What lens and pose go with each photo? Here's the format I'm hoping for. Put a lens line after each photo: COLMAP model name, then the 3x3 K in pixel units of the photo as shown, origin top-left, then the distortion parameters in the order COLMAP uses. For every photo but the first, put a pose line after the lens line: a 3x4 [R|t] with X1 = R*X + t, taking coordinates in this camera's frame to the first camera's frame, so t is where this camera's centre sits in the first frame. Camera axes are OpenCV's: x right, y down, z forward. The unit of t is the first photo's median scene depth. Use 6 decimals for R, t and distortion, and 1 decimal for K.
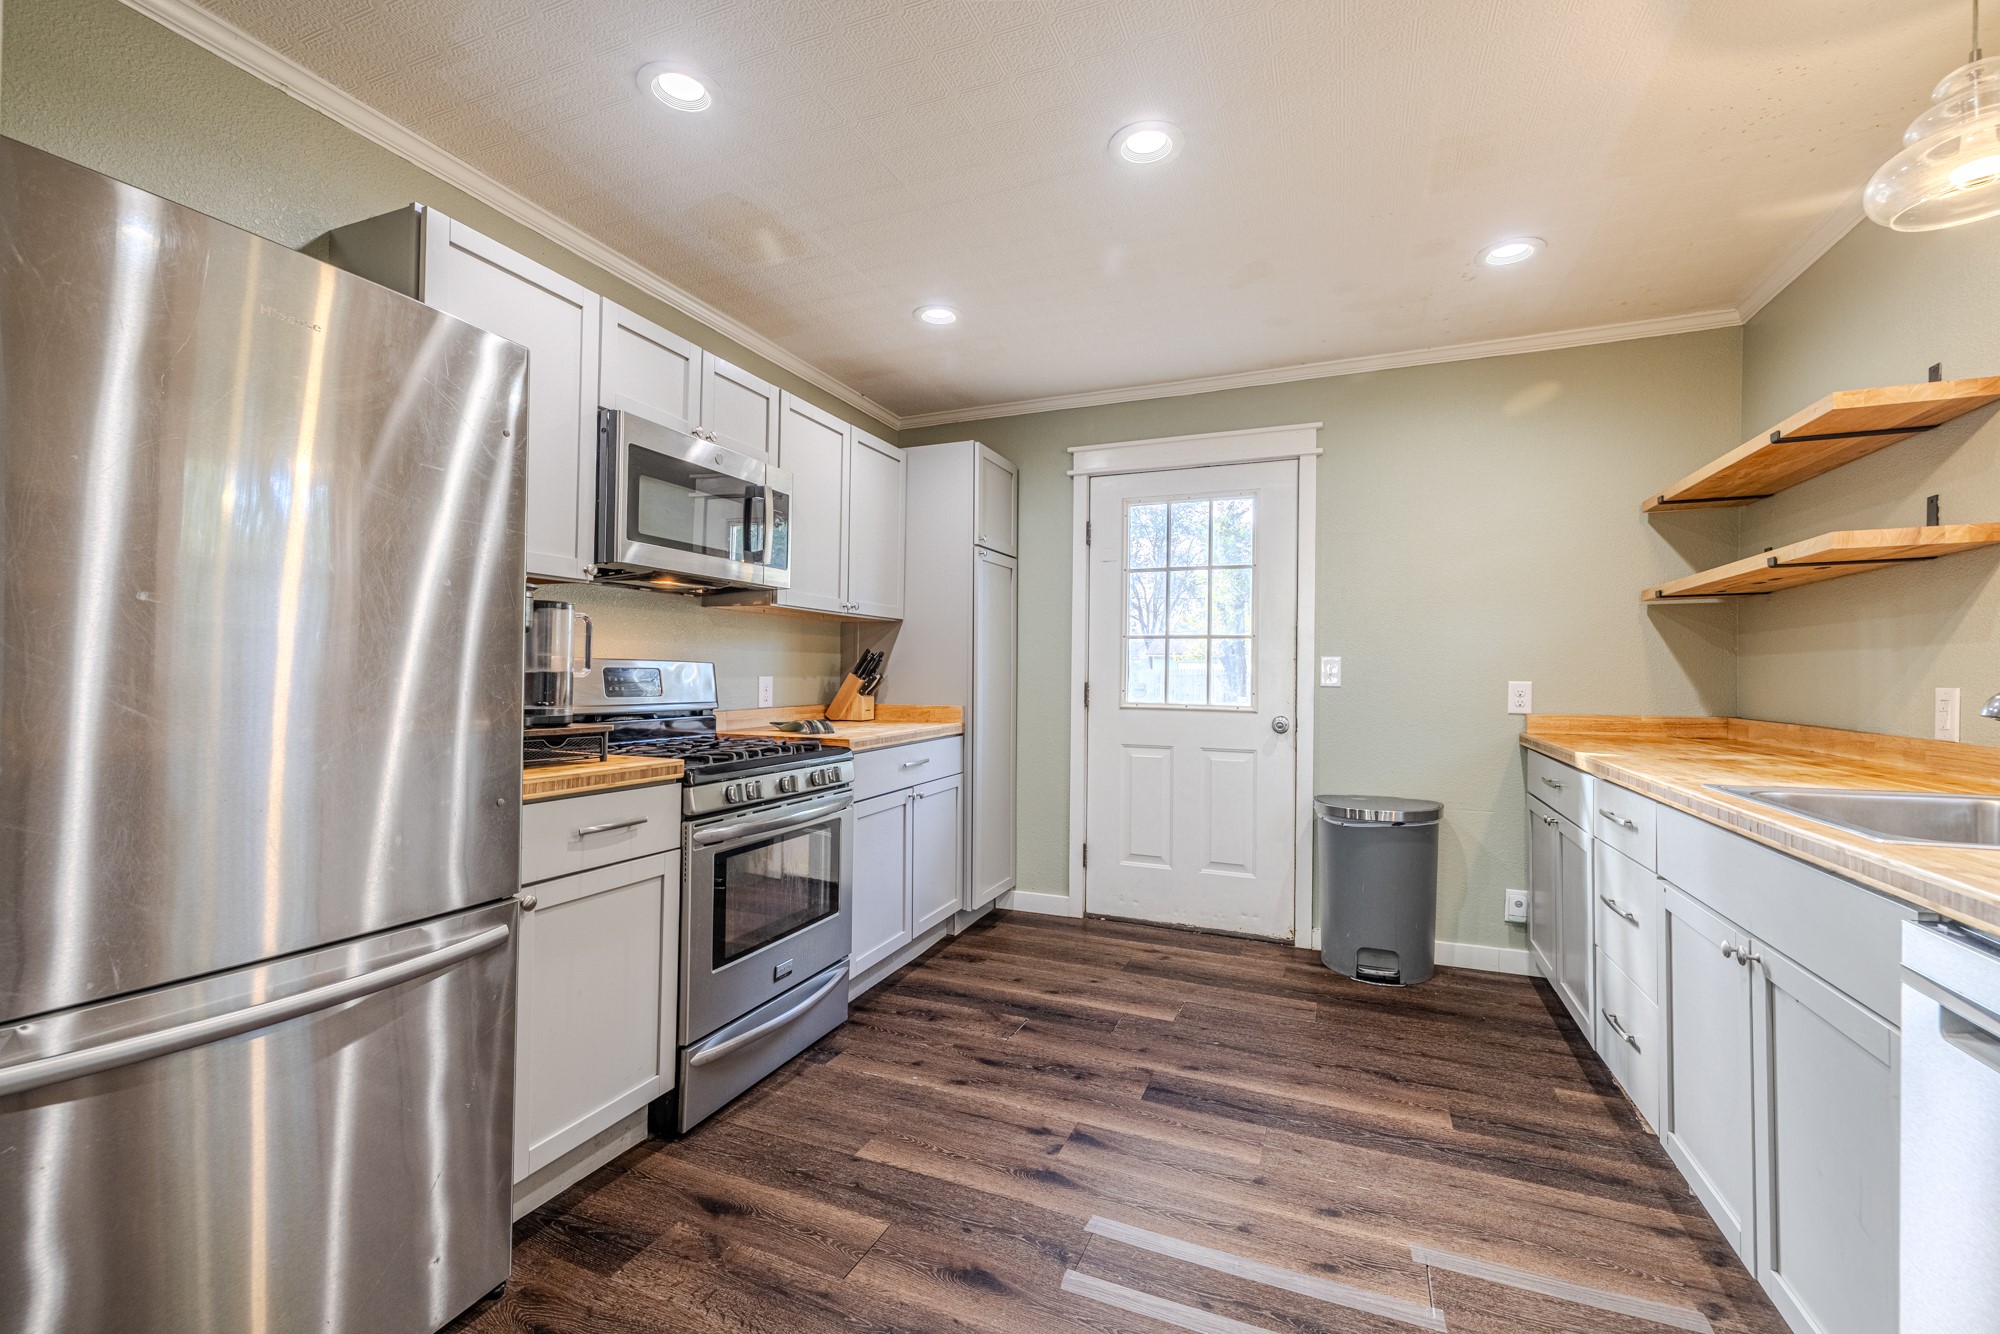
lens RADIAL K [[841.0, 0, 992.5], [0, 841.0, 674.6], [0, 0, 1]] dist [0.000143, 0.000635]
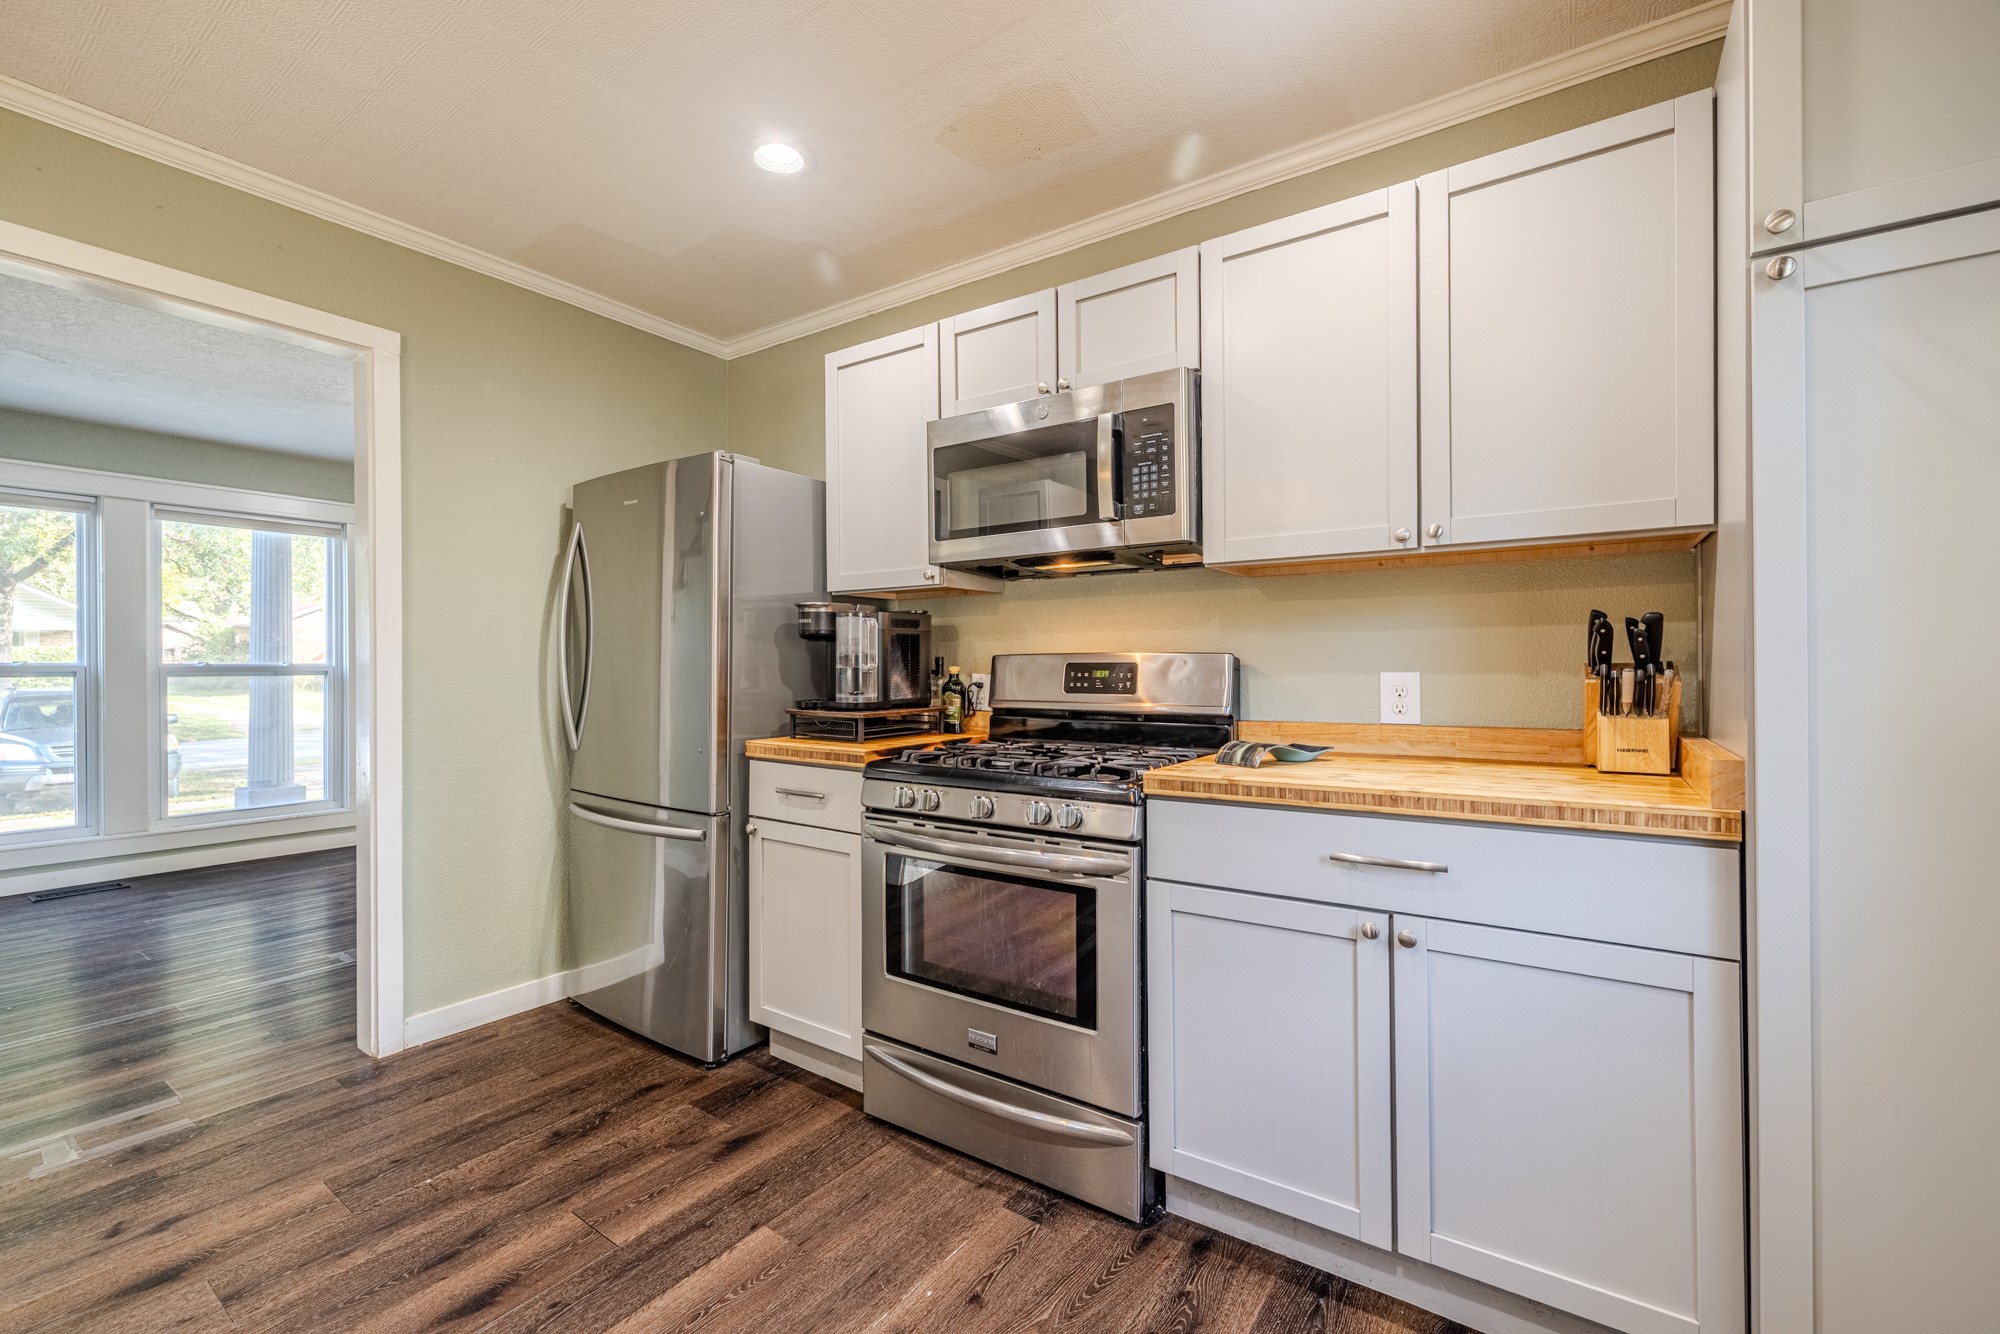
lens RADIAL K [[841.0, 0, 991.6], [0, 841.0, 662.1], [0, 0, 1]] dist [0.000143, 0.000635]
pose [[-0.206510, -0.008136, -0.978411, 0.643063], [-0.001938, 0.999967, -0.007906, -0.001594], [0.978443, 0.000263, -0.206519, 1.418398]]
